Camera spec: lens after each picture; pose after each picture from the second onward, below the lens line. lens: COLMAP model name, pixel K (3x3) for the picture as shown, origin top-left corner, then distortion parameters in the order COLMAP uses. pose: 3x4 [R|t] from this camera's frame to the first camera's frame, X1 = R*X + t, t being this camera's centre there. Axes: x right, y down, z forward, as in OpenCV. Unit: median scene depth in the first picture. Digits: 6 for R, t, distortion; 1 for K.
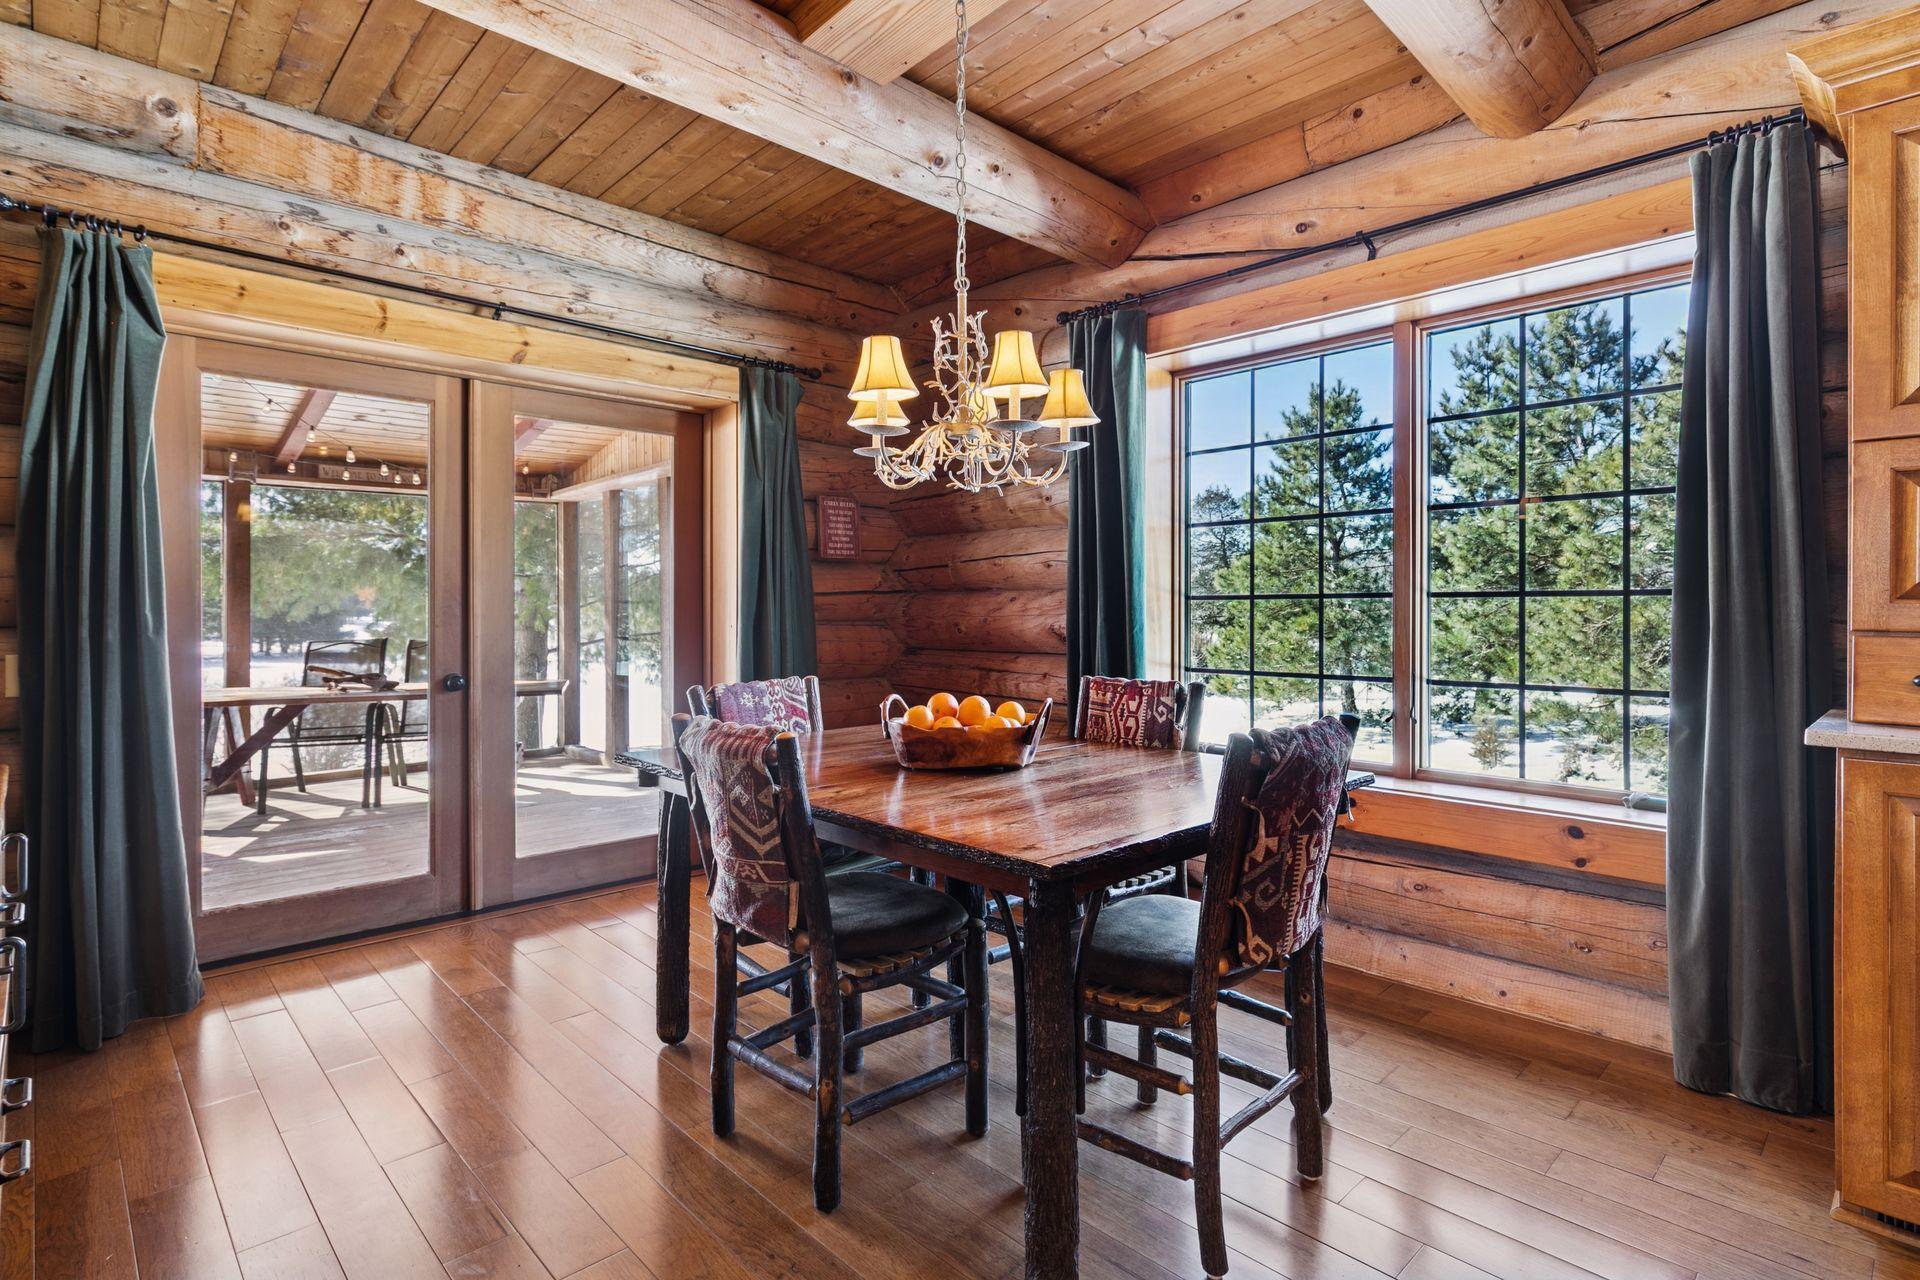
lens RADIAL K [[923.0, 0, 936.8], [0, 923.0, 617.1], [0, 0, 1]] dist [-0.003040, -0.000908]
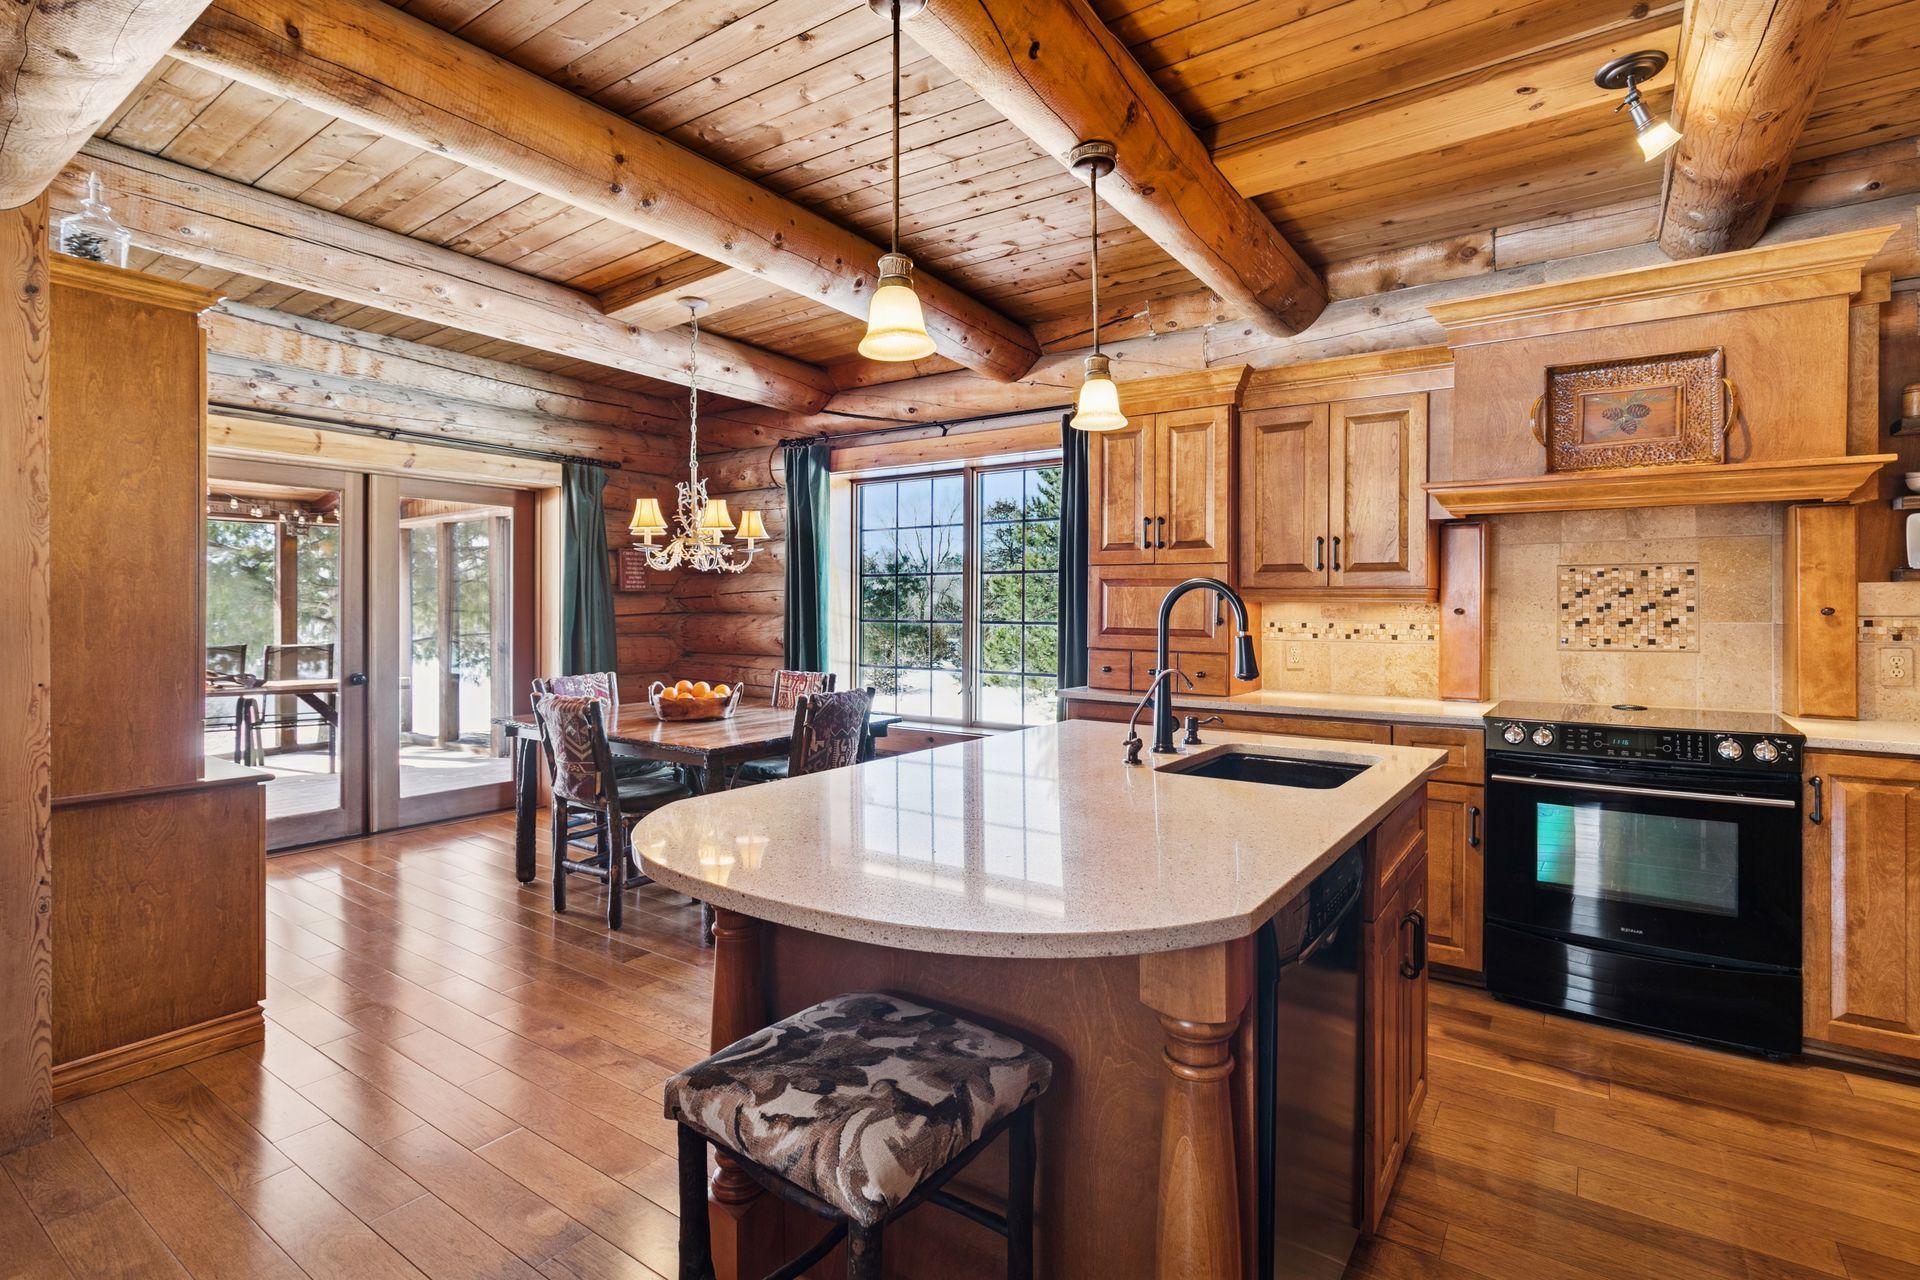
lens RADIAL K [[923.0, 0, 961.8], [0, 923.0, 613.2], [0, 0, 1]] dist [-0.003040, -0.000908]
pose [[0.976756, 0.002967, 0.214332, 0.108581], [-0.003529, 0.999991, 0.002239, -0.041989], [-0.214324, -0.002943, 0.976758, -0.661698]]
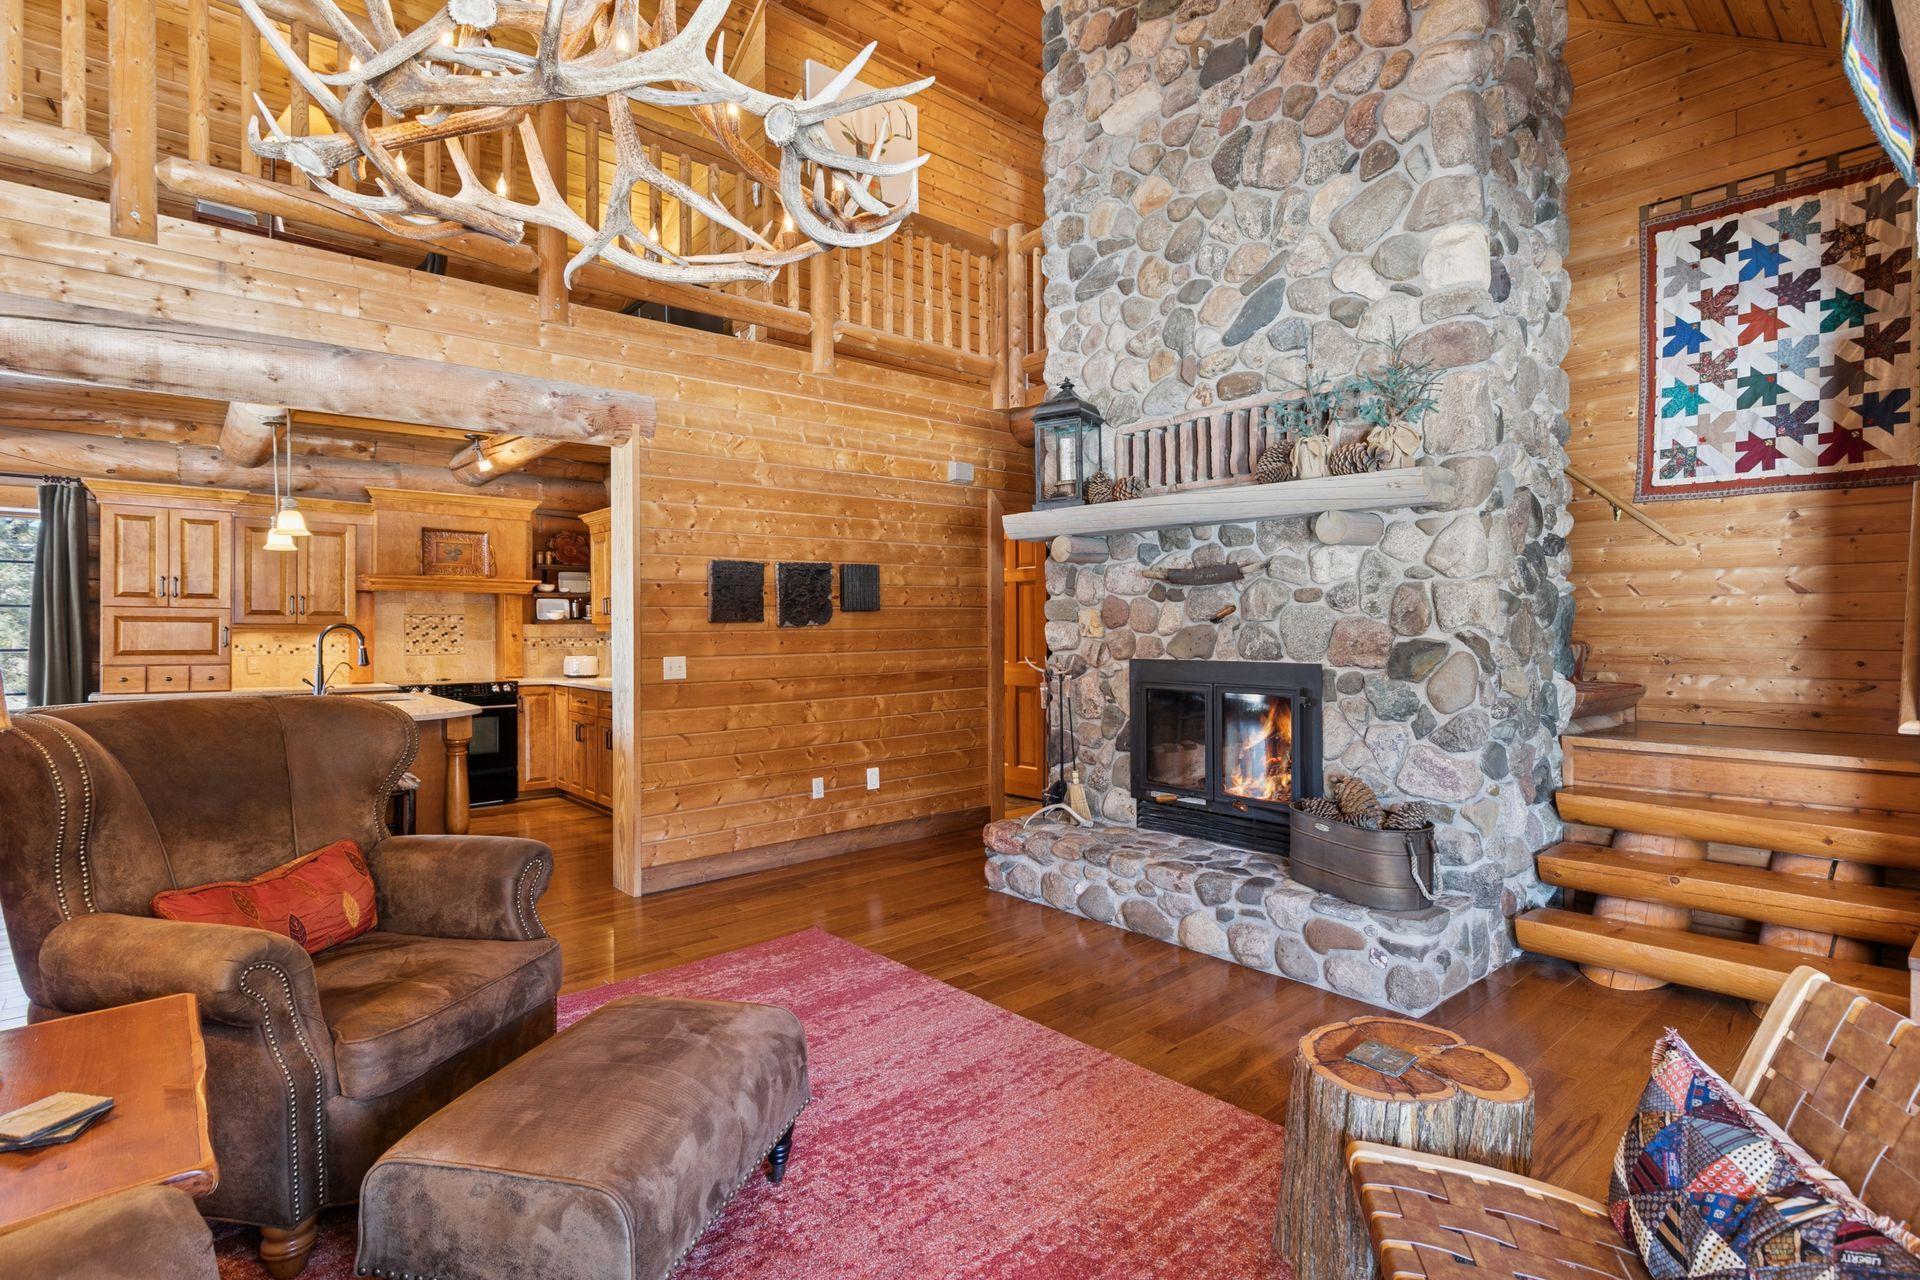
lens RADIAL K [[964.0, 0, 959.1], [0, 964.0, 630.1], [0, 0, 1]] dist [0.002581, 0.001125]
pose [[0.030831, 0.004554, 0.999514, -1.267545], [0.006625, 0.999967, -0.004760, -0.040081], [-0.999503, 0.006768, 0.030800, -1.160583]]
